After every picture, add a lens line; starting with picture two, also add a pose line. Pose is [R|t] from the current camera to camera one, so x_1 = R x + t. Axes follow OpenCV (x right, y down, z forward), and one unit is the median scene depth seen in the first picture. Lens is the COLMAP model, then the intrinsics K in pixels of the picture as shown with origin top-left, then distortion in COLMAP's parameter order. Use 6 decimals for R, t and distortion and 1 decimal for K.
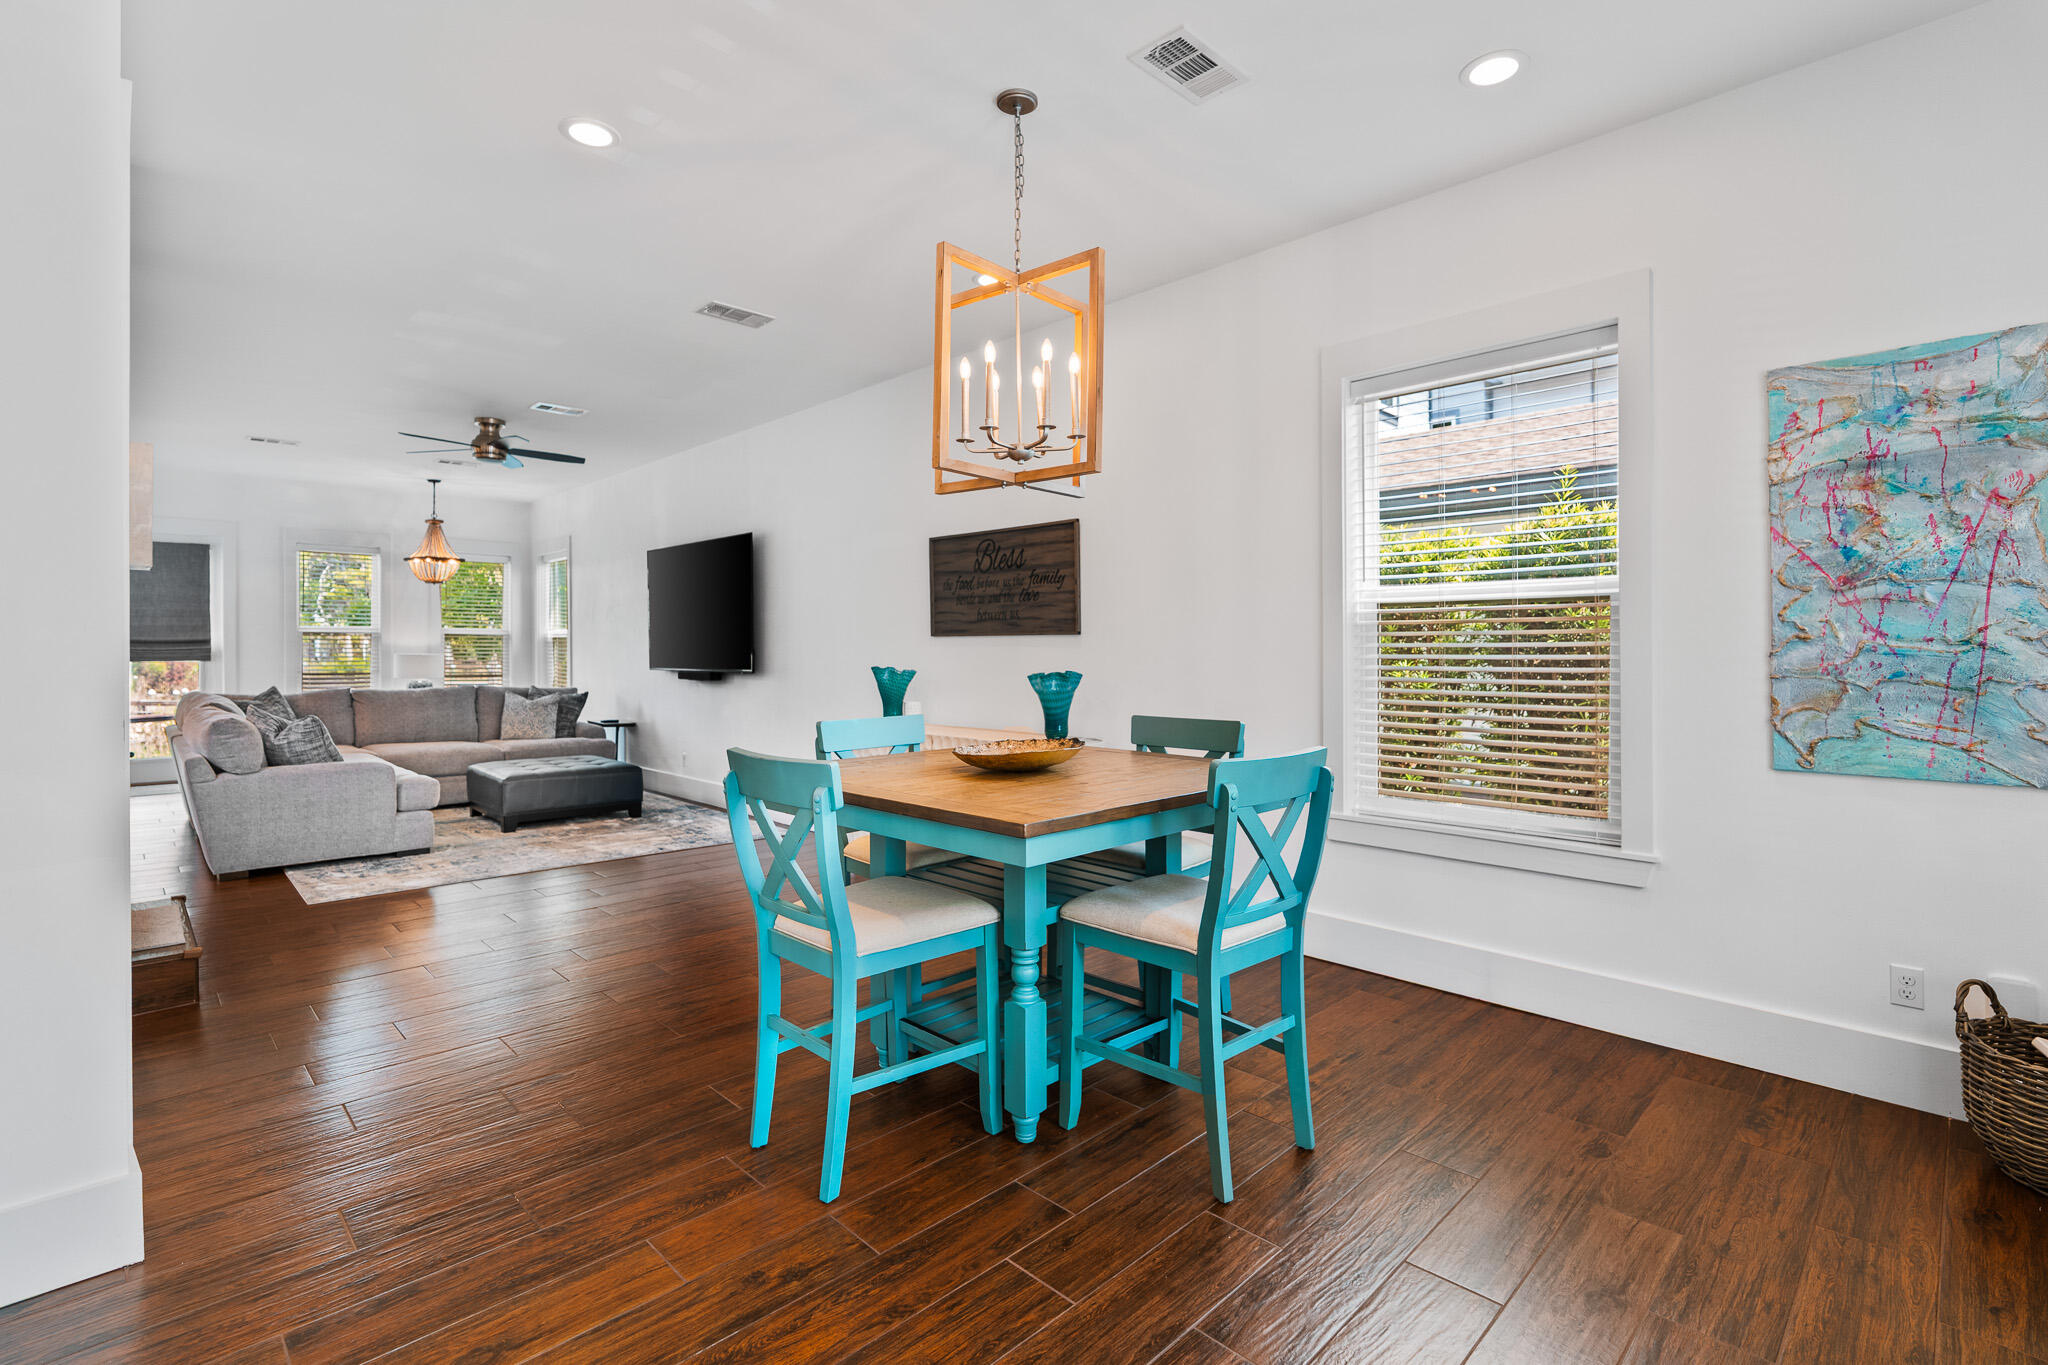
lens RADIAL K [[927.5, 0, 1033.5], [0, 927.5, 653.7], [0, 0, 1]] dist [-0.009473, 0.003600]
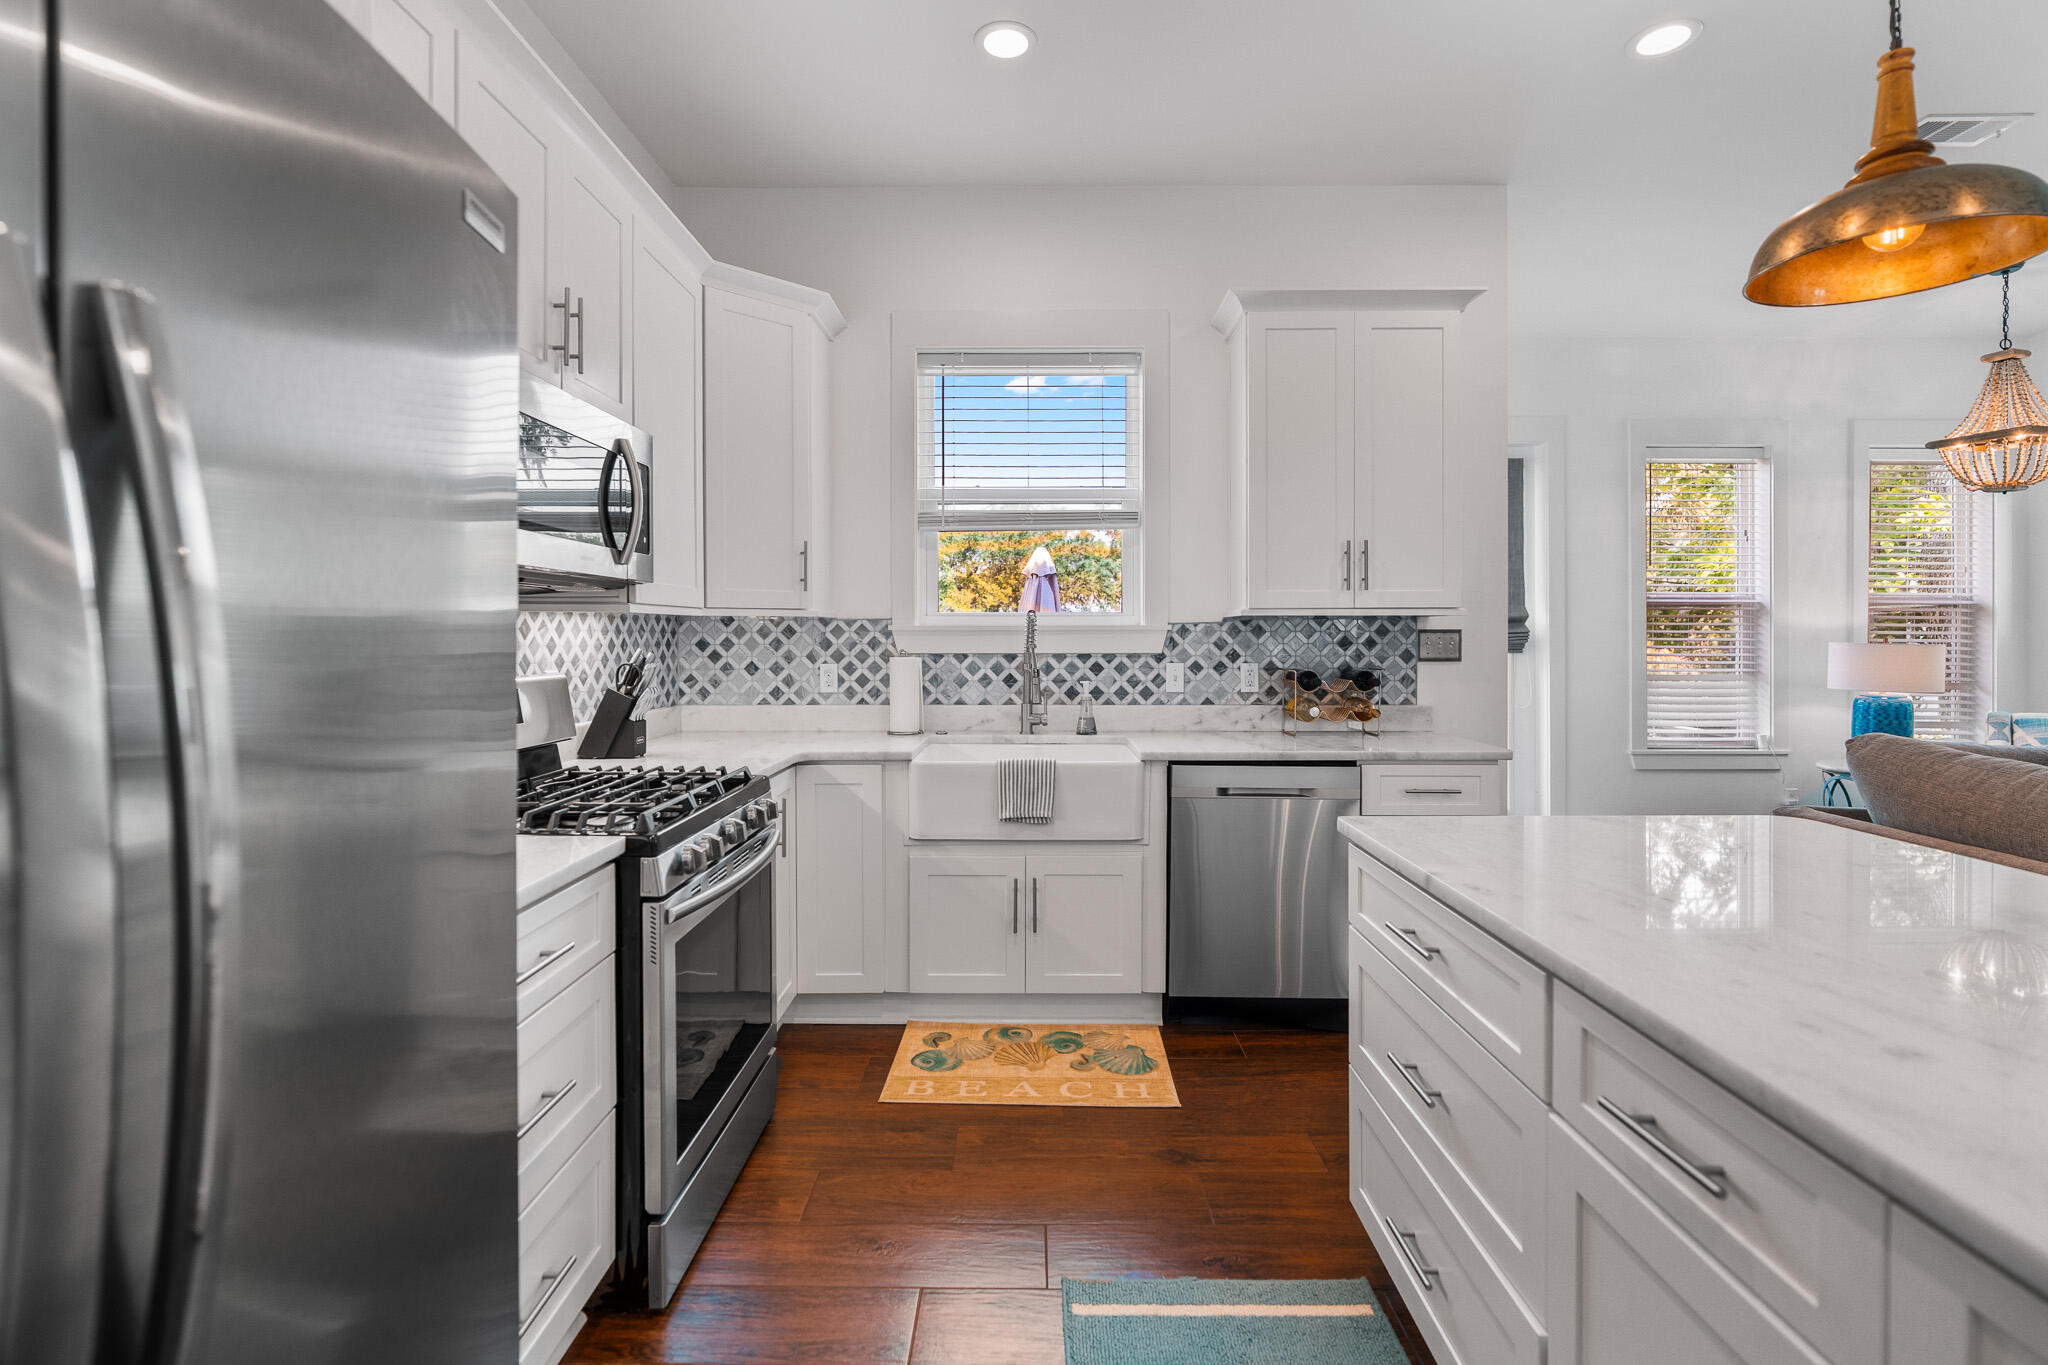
lens RADIAL K [[927.5, 0, 1048.9], [0, 927.5, 636.2], [0, 0, 1]] dist [-0.009473, 0.003600]
pose [[0.713197, 0.000215, -0.700964, -0.726556], [-0.004404, 0.999982, -0.004174, 0.000259], [0.700950, 0.006064, 0.713185, 0.371930]]
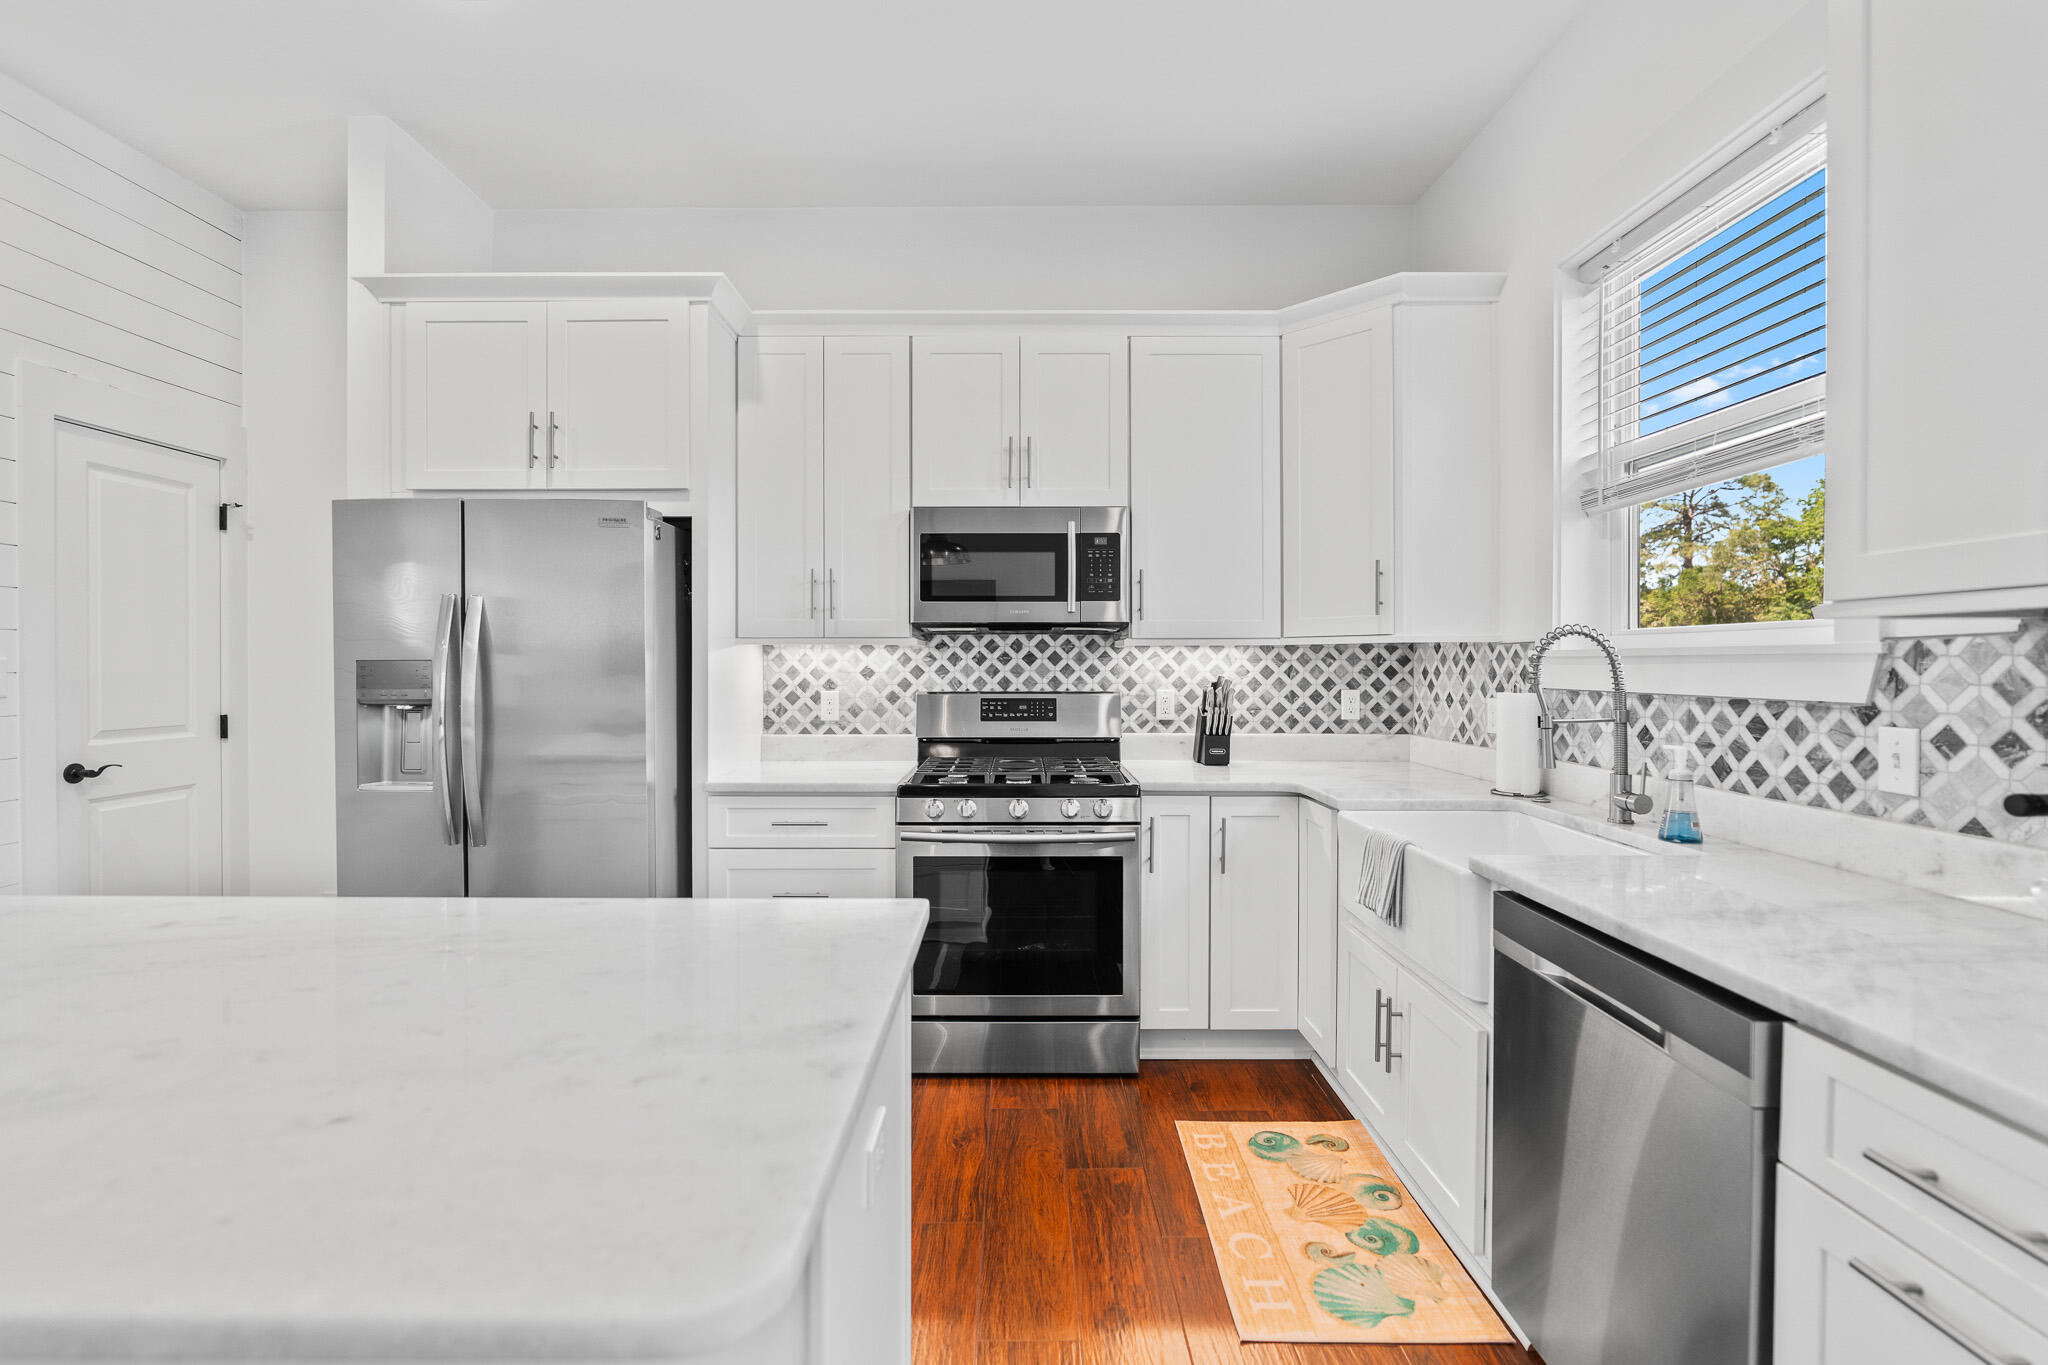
lens RADIAL K [[927.5, 0, 1014.0], [0, 927.5, 669.6], [0, 0, 1]] dist [-0.009473, 0.003600]
pose [[-0.703429, 0.006237, -0.710738, -0.722975], [-0.004390, 0.999904, 0.013120, -0.002906], [0.710752, 0.012349, -0.703335, 0.712182]]
